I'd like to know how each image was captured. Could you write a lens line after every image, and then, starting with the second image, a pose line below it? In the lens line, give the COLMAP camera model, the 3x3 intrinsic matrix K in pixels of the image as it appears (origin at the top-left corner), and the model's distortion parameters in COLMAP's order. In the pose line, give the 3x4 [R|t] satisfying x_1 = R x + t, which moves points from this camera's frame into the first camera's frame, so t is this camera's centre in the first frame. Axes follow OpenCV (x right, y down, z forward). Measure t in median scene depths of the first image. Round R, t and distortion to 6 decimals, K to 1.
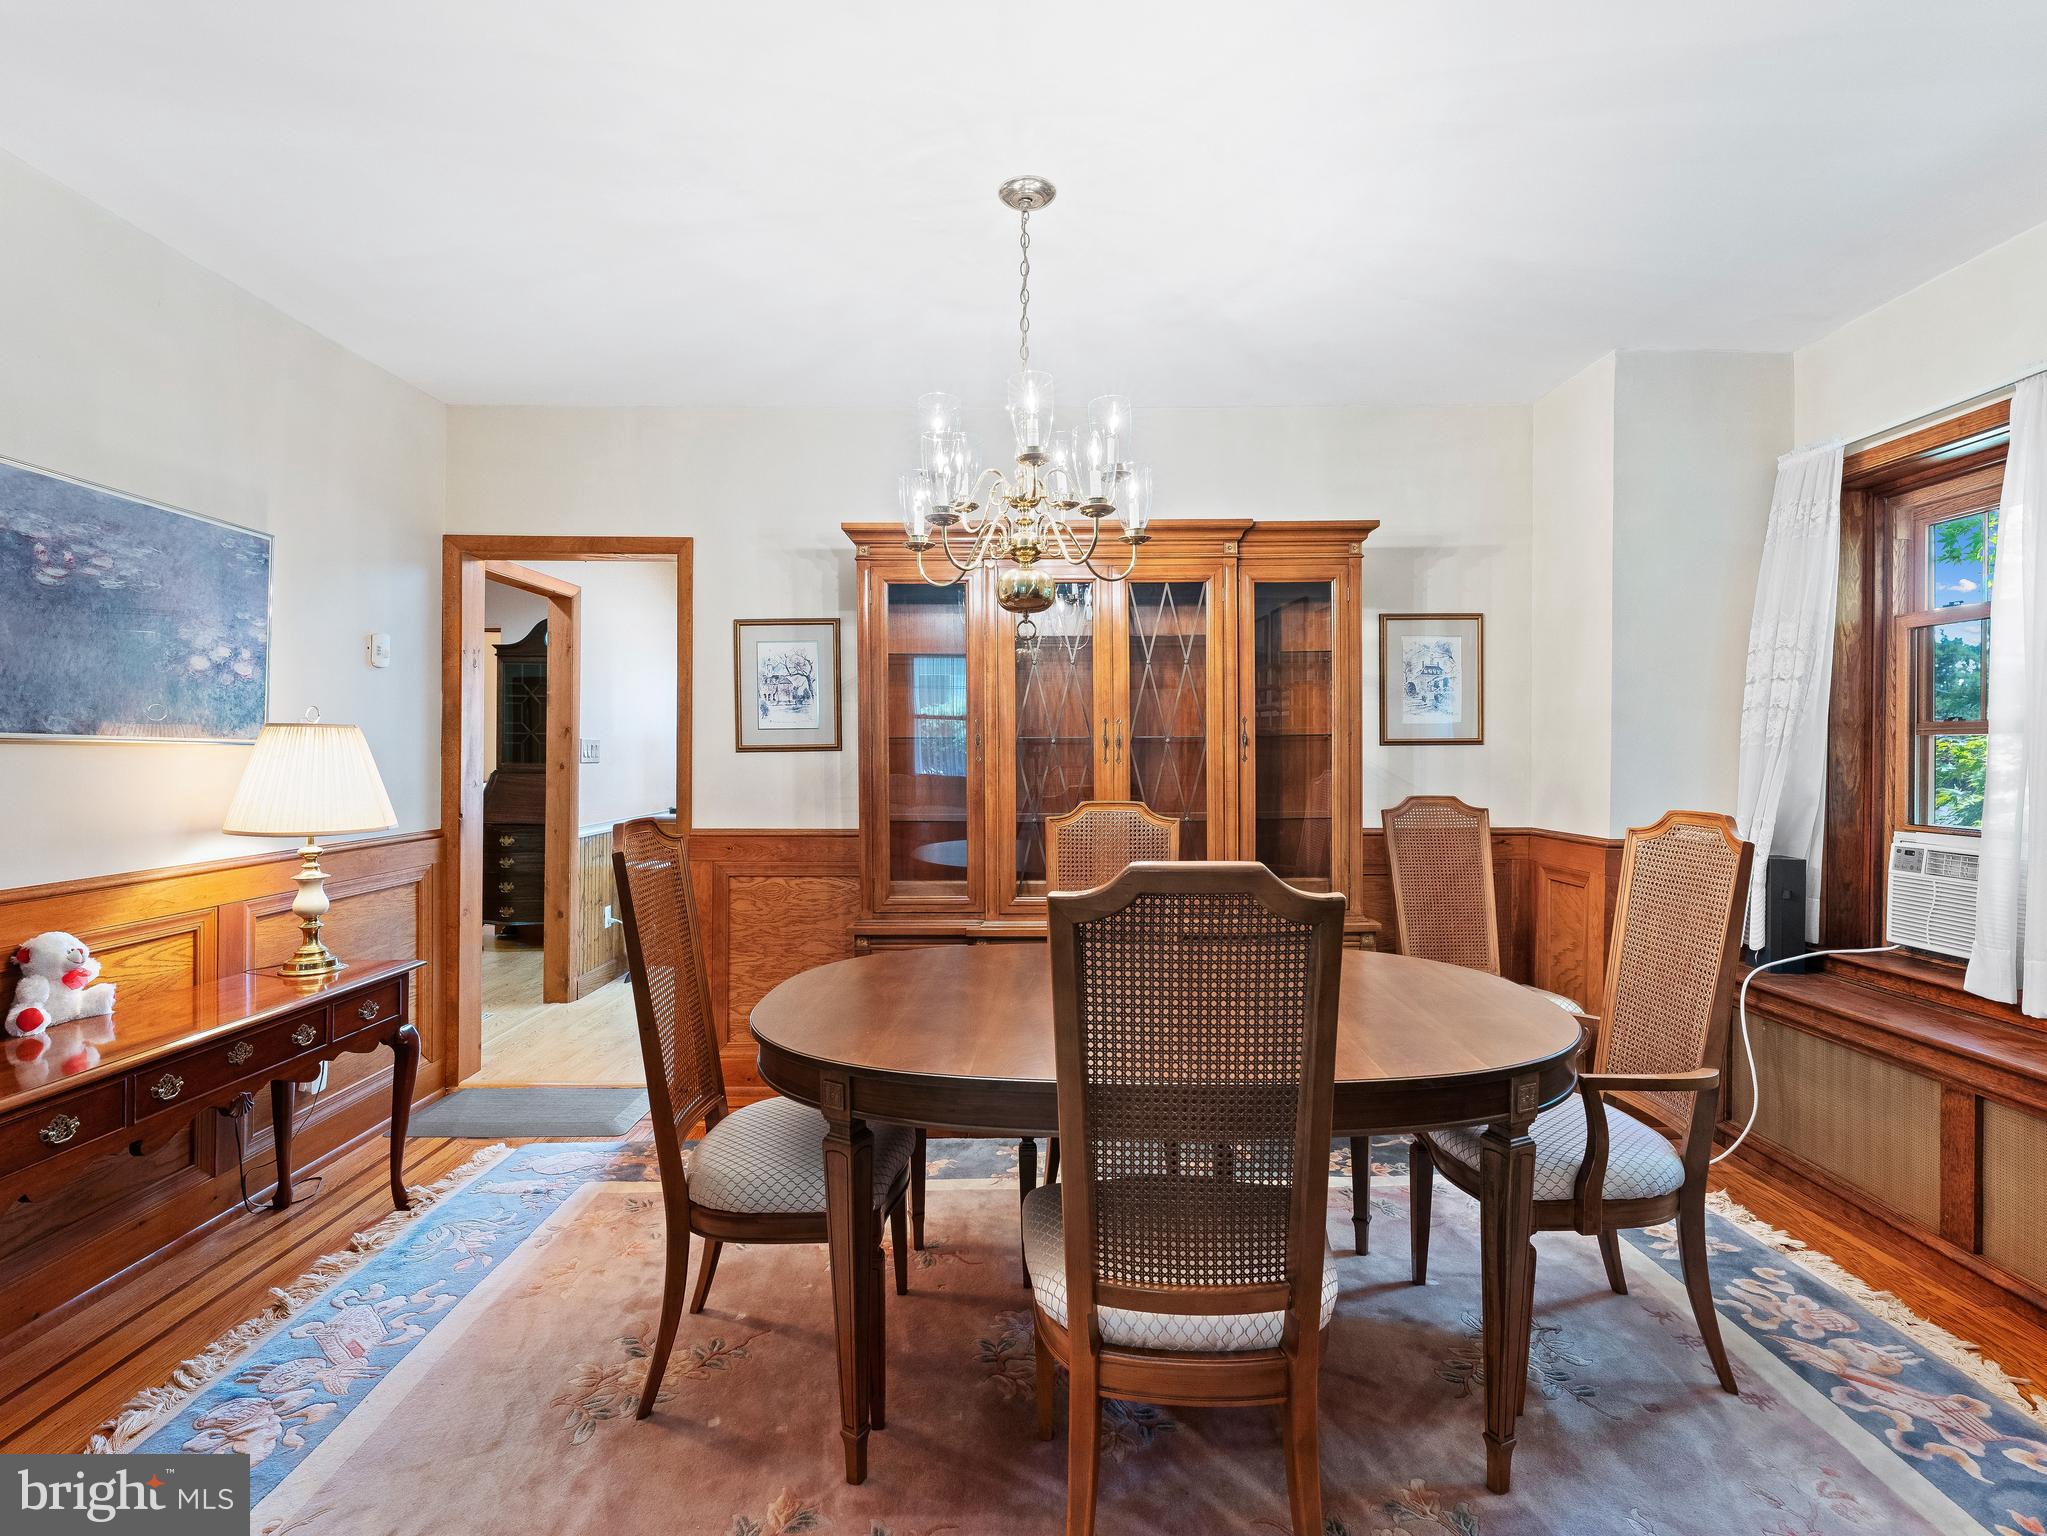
lens RADIAL K [[1036.5, 0, 1028.1], [0, 1036.5, 752.6], [0, 0, 1]] dist [-0.014166, -0.000202]
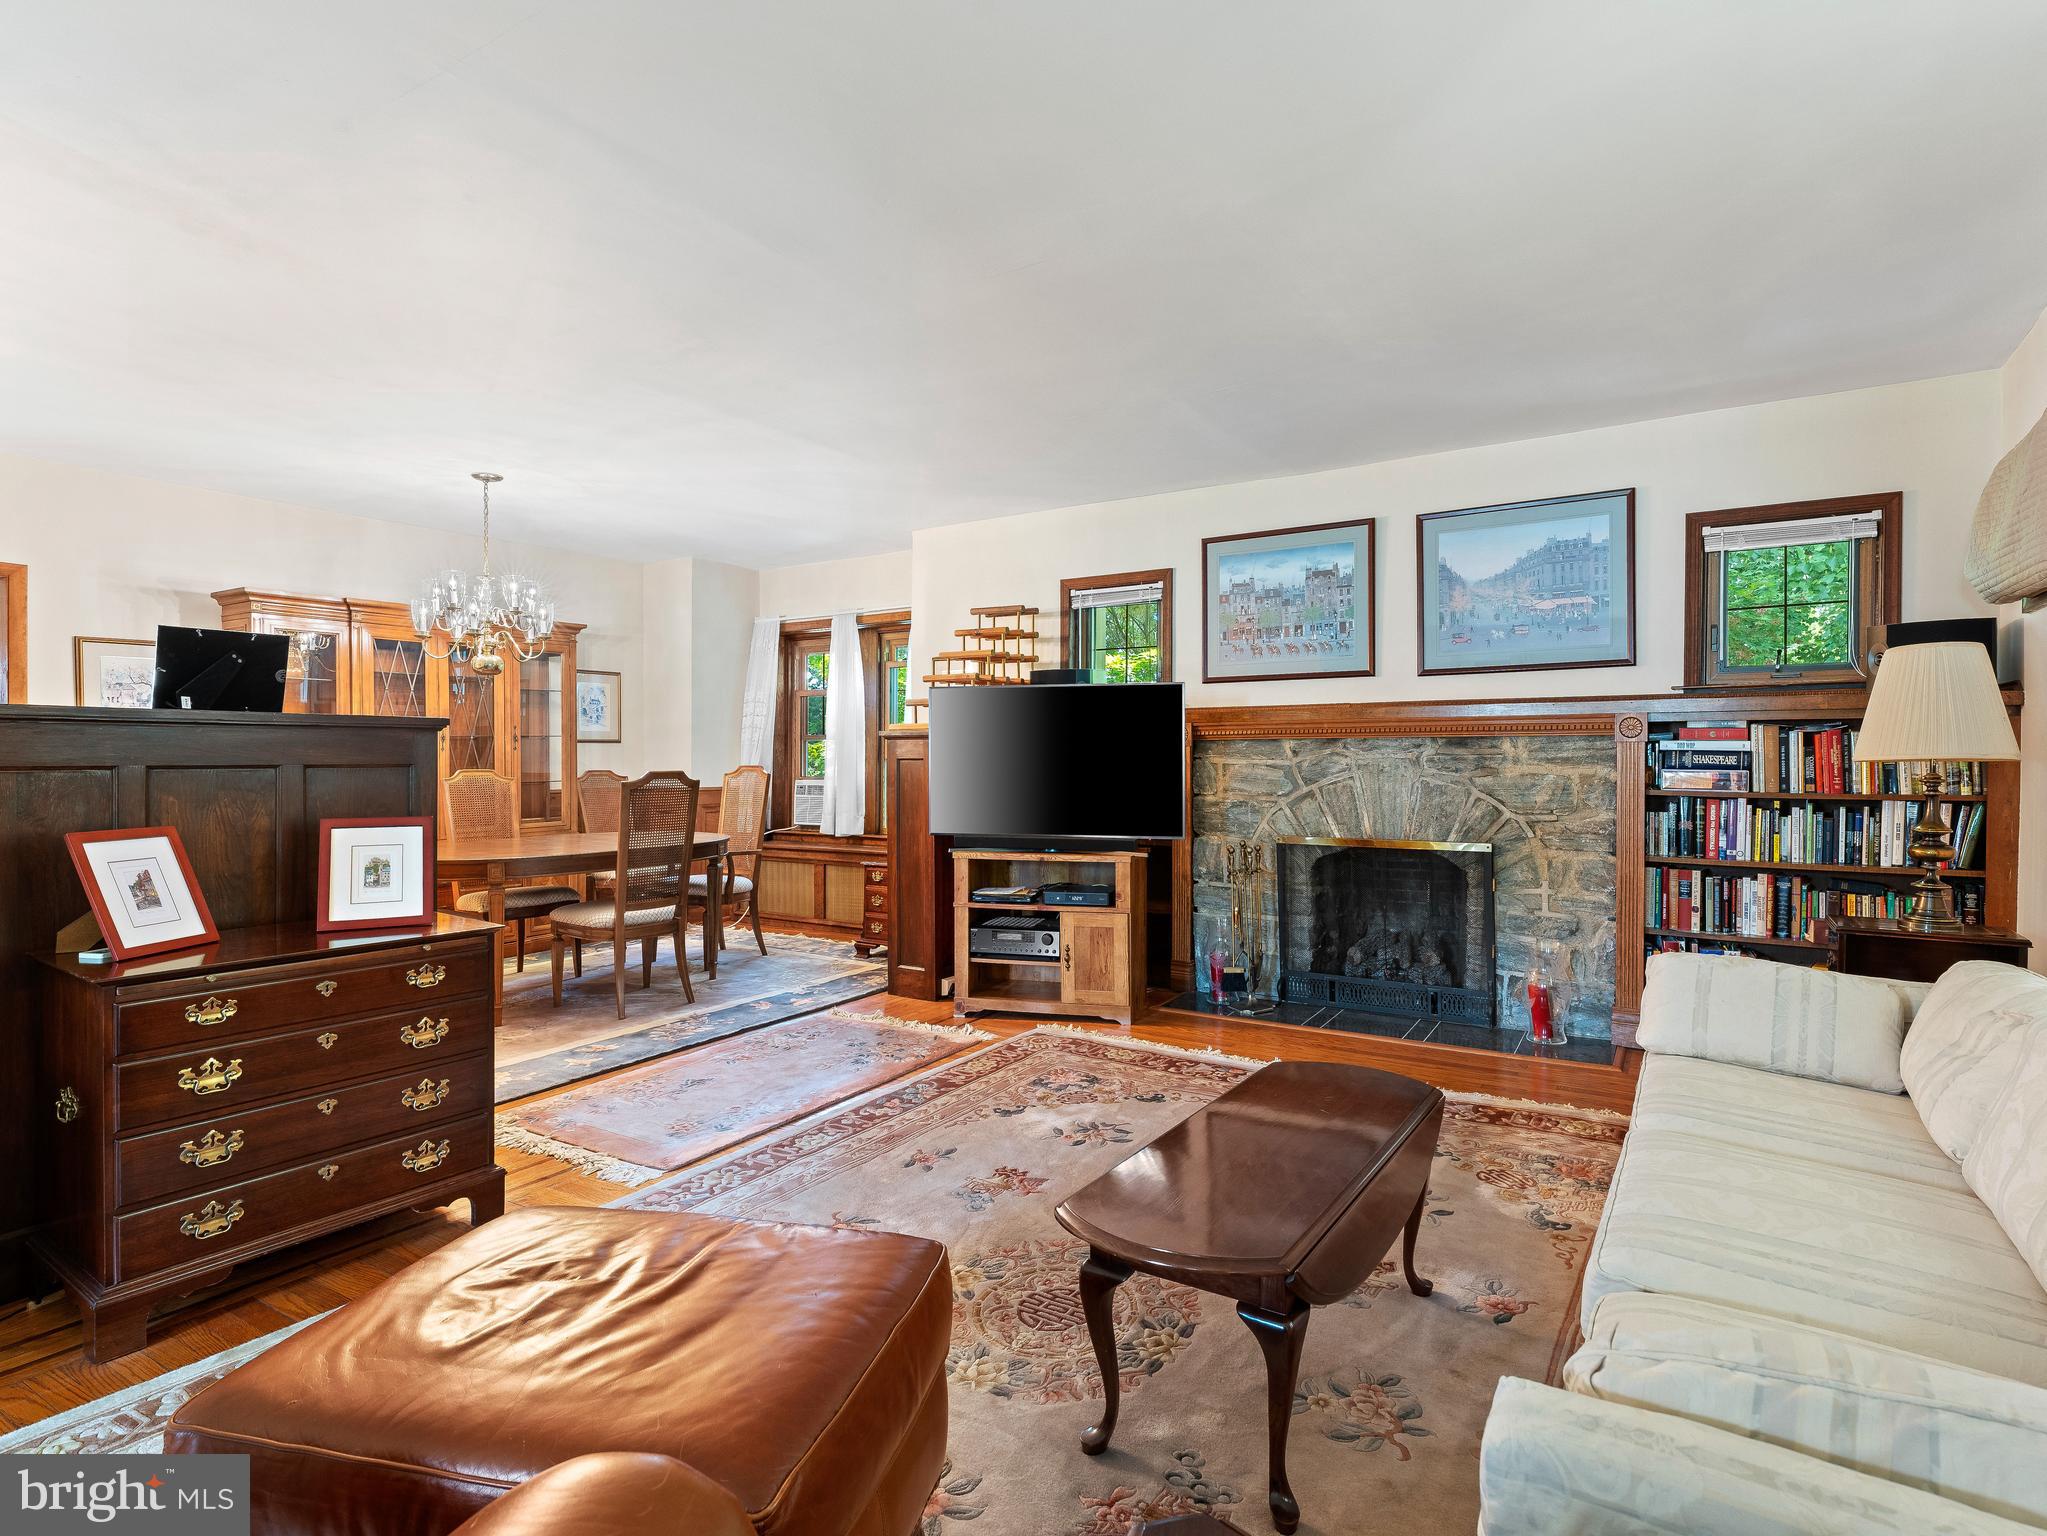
lens RADIAL K [[1036.5, 0, 1028.1], [0, 1036.5, 752.6], [0, 0, 1]] dist [-0.014166, -0.000202]
pose [[0.578878, 0.003891, 0.815405, -0.839445], [0.001965, 0.999979, -0.006167, 0.028887], [-0.815412, 0.005172, 0.578858, -0.870283]]
